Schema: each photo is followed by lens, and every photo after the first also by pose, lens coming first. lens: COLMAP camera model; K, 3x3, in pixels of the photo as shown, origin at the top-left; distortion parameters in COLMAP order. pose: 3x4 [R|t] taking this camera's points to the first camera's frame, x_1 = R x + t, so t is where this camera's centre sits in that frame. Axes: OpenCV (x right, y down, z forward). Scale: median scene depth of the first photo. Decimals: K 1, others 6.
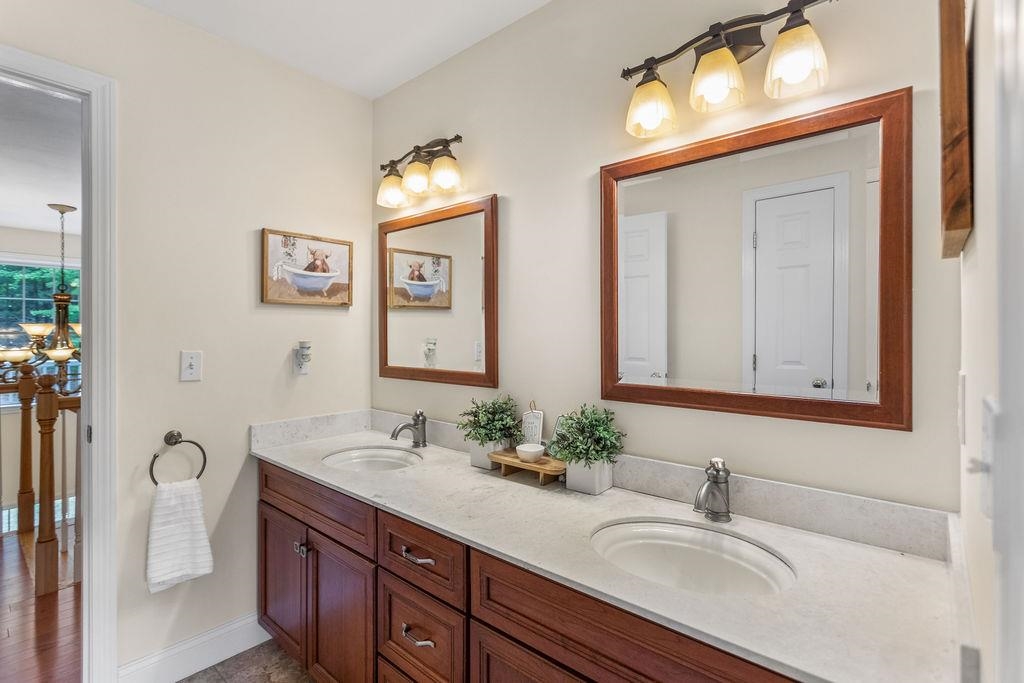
lens RADIAL K [[483.8, 0, 506.8], [0, 483.8, 330.4], [0, 0, 1]] dist [0.005610, -0.000392]
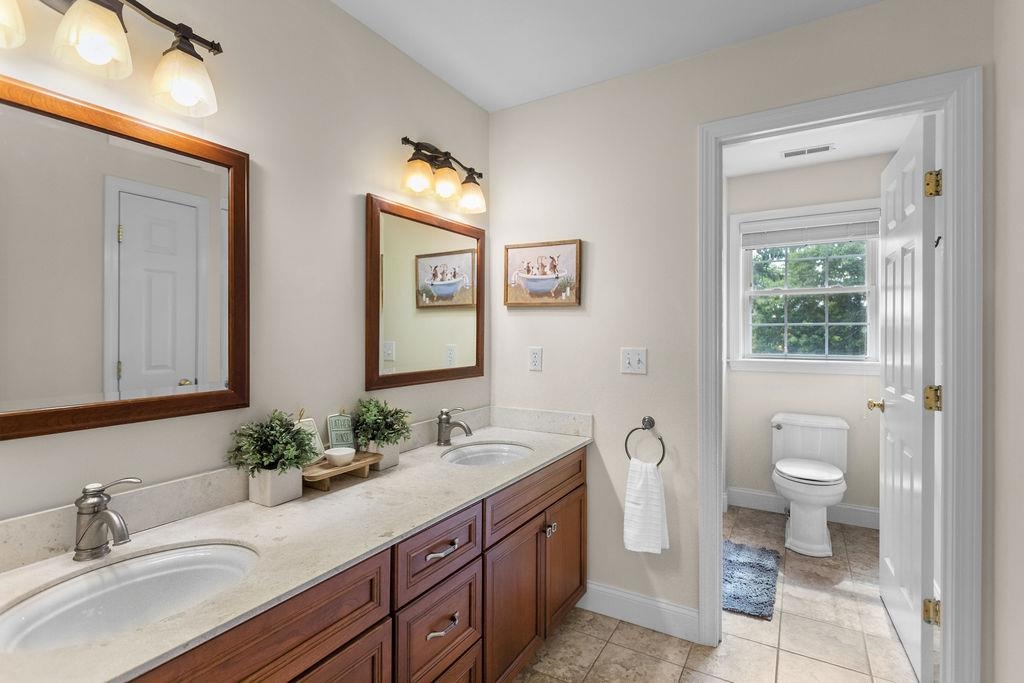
lens RADIAL K [[483.8, 0, 507.7], [0, 483.8, 343.4], [0, 0, 1]] dist [0.005610, -0.000392]
pose [[-0.182556, -0.014899, 0.983083, -1.029764], [-0.011128, 0.999852, 0.013086, 0.006474], [-0.983132, -0.008550, -0.182695, 0.889902]]
